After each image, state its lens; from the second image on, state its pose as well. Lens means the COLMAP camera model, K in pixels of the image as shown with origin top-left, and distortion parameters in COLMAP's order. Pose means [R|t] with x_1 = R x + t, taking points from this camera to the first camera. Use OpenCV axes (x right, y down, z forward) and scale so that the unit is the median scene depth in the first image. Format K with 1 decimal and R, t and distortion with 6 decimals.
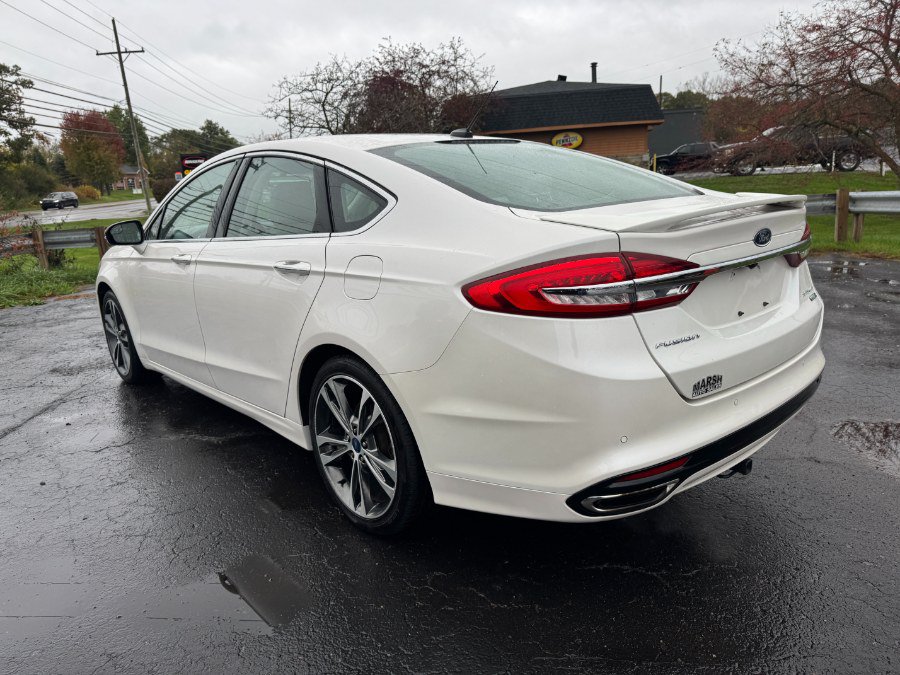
lens RADIAL K [[652.2, 0, 450.0], [0, 652.2, 337.5], [0, 0, 1]] dist [0.002709, -0.006618]
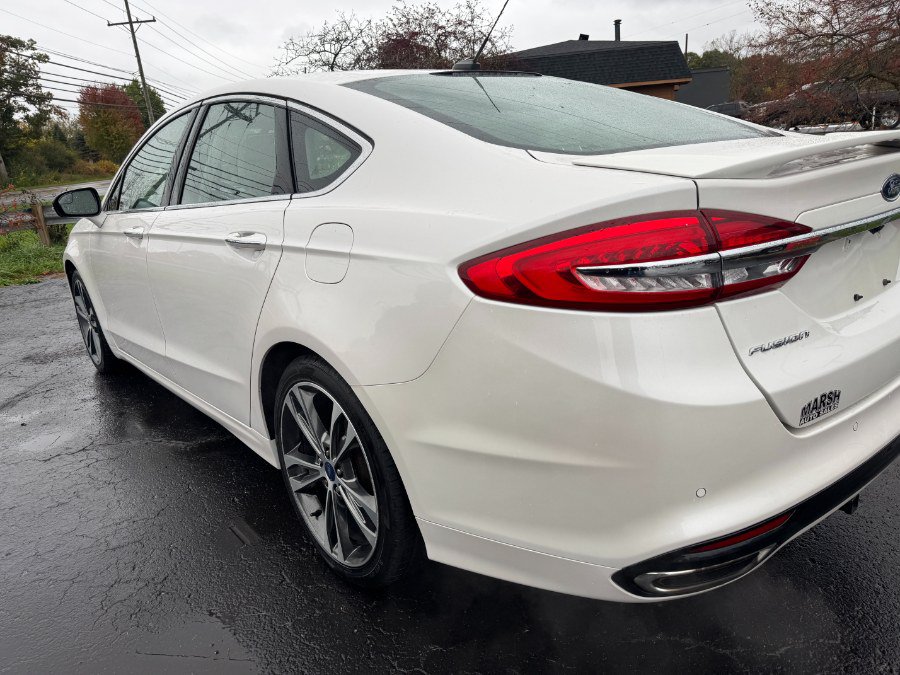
lens RADIAL K [[649.8, 0, 448.2], [0, 649.8, 338.7], [0, 0, 1]] dist [-0.006758, 0.005197]
pose [[0.999329, -0.009252, -0.035426, 0.012942], [0.010923, 0.998822, 0.047275, -0.013870], [0.034947, -0.047630, 0.998254, 0.130131]]
